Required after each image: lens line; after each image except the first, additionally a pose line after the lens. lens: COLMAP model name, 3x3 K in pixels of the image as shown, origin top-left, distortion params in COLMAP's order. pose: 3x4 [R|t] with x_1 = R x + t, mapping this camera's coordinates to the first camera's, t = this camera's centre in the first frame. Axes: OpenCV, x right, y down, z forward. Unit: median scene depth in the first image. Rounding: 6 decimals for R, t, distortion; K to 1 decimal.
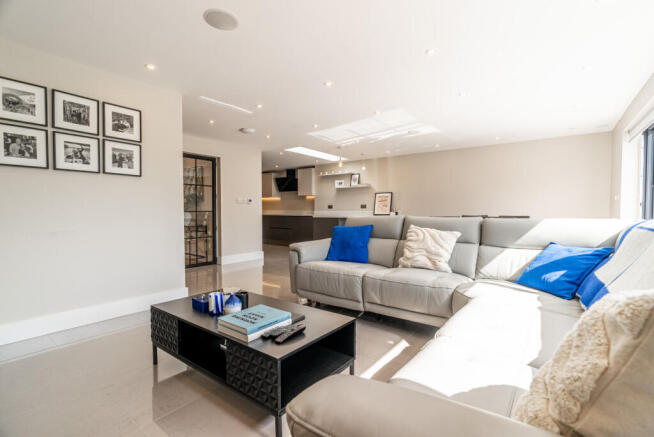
lens RADIAL K [[305.2, 0, 327.0], [0, 305.2, 218.5], [0, 0, 1]] dist [-0.000233, 0.000012]
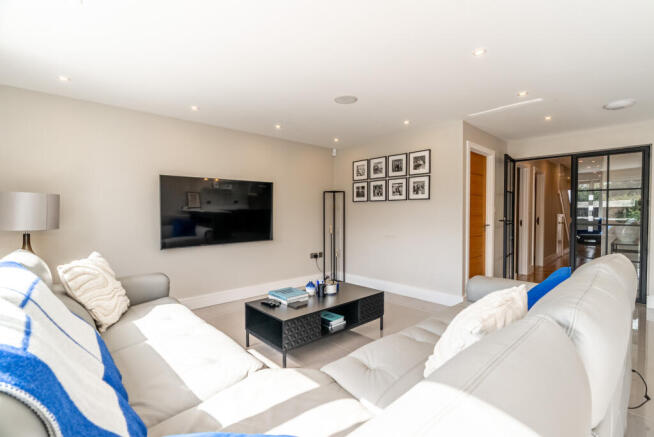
lens RADIAL K [[305.2, 0, 327.0], [0, 305.2, 218.5], [0, 0, 1]] dist [-0.000233, 0.000012]
pose [[-0.187791, 0.022226, -0.981958, 0.824695], [-0.020815, 0.999429, 0.026602, -0.085850], [0.981988, 0.025435, -0.187221, 0.875542]]
